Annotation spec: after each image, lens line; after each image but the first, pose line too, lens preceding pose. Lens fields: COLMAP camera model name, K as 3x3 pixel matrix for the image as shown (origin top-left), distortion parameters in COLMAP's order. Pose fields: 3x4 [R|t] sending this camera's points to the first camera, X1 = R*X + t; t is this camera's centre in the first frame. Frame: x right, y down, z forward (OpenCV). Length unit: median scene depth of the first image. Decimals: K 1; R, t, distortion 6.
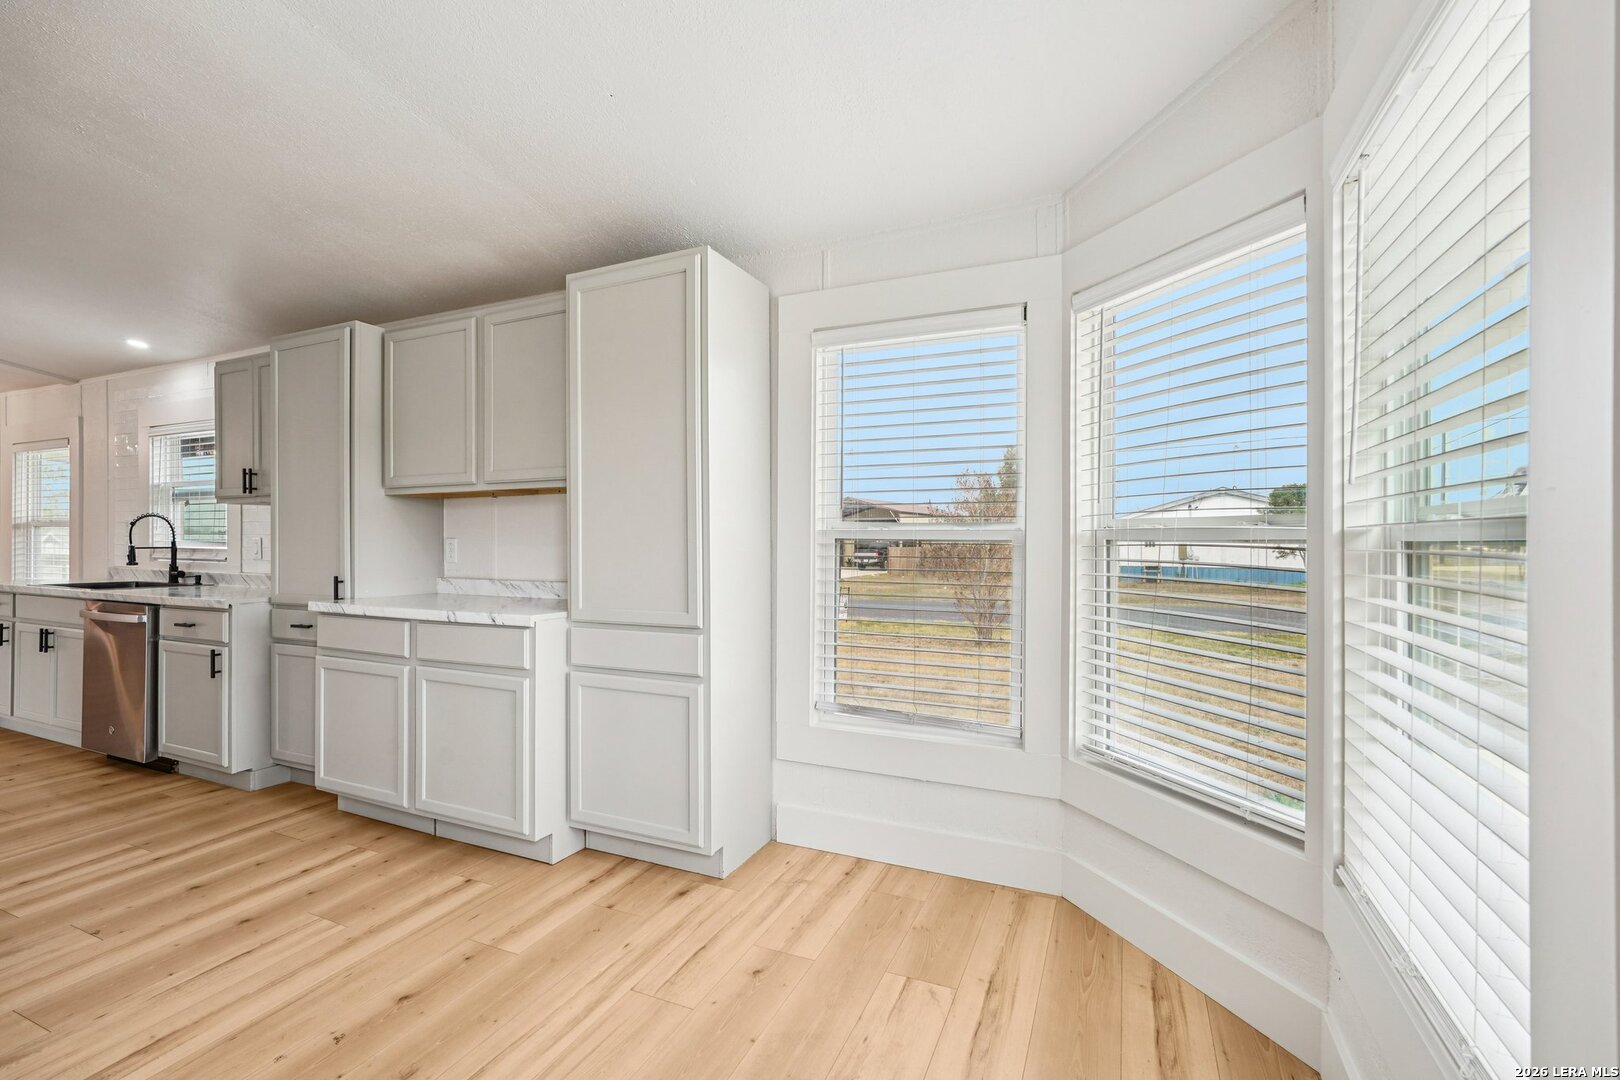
lens RADIAL K [[727.4, 0, 818.1], [0, 727.4, 539.0], [0, 0, 1]] dist [-0.007591, 0.003988]
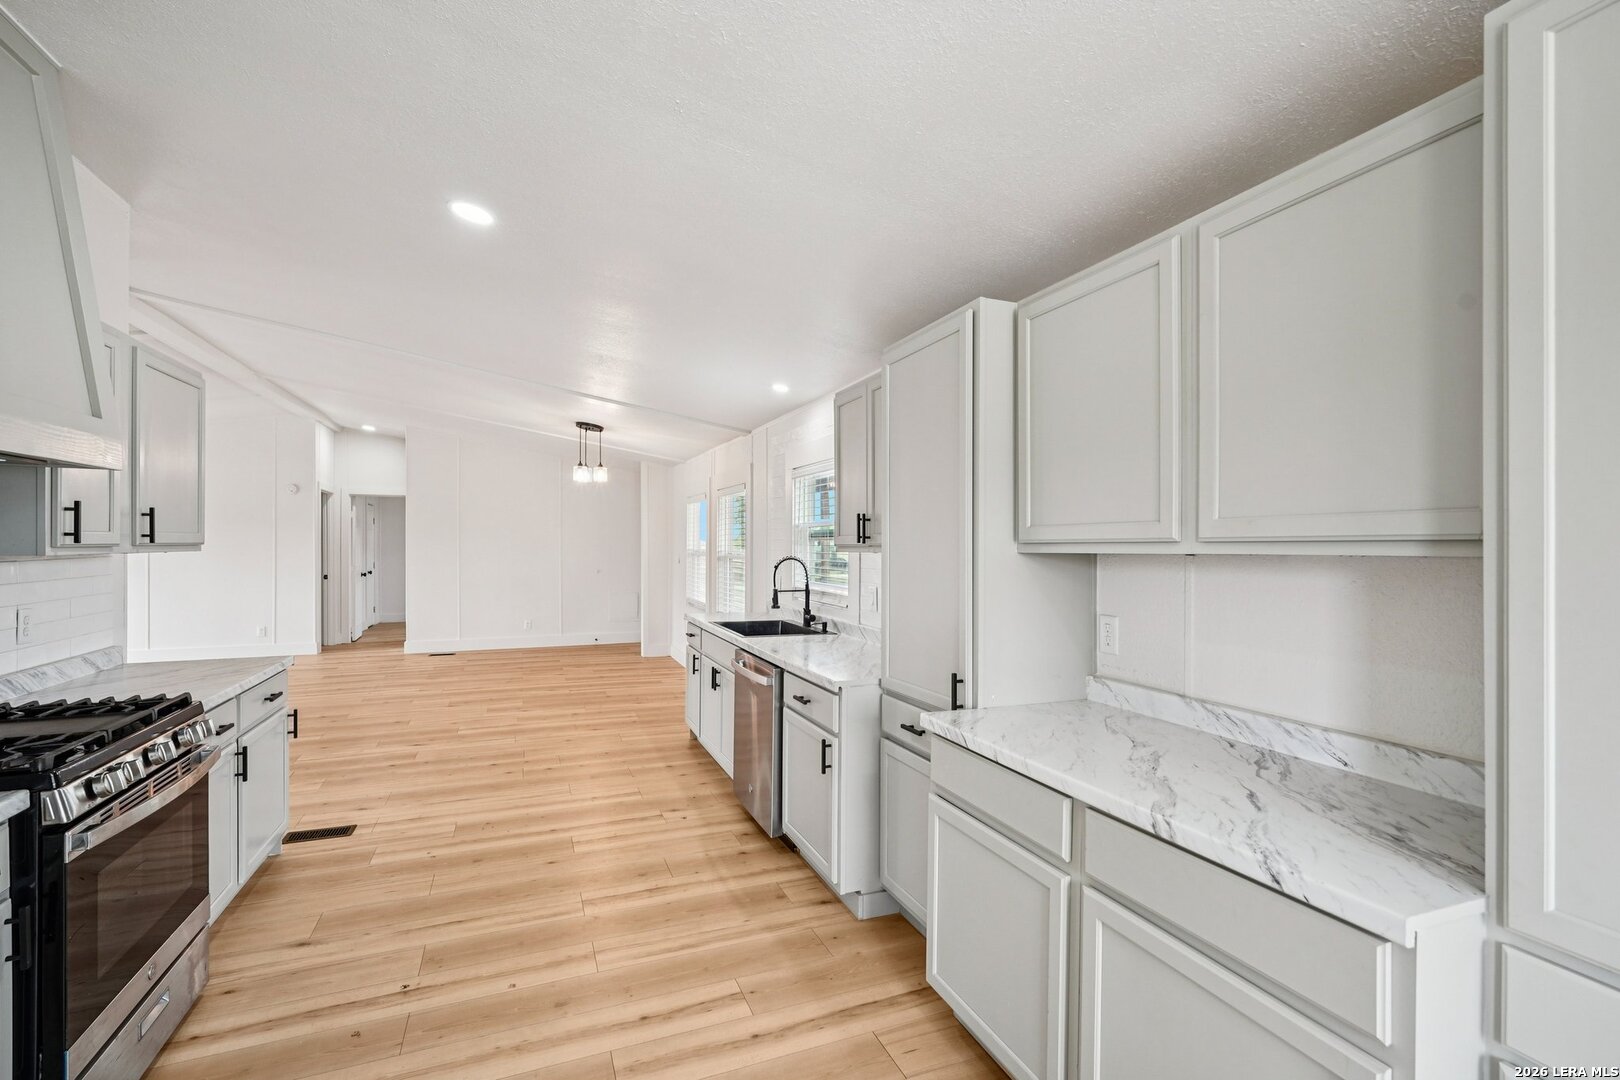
lens RADIAL K [[727.4, 0, 774.4], [0, 727.4, 540.6], [0, 0, 1]] dist [-0.007591, 0.003988]
pose [[0.685909, 0.000531, -0.727687, -0.257503], [-0.003631, 0.999990, -0.002693, -0.067354], [0.727678, 0.004489, 0.685904, 0.370577]]
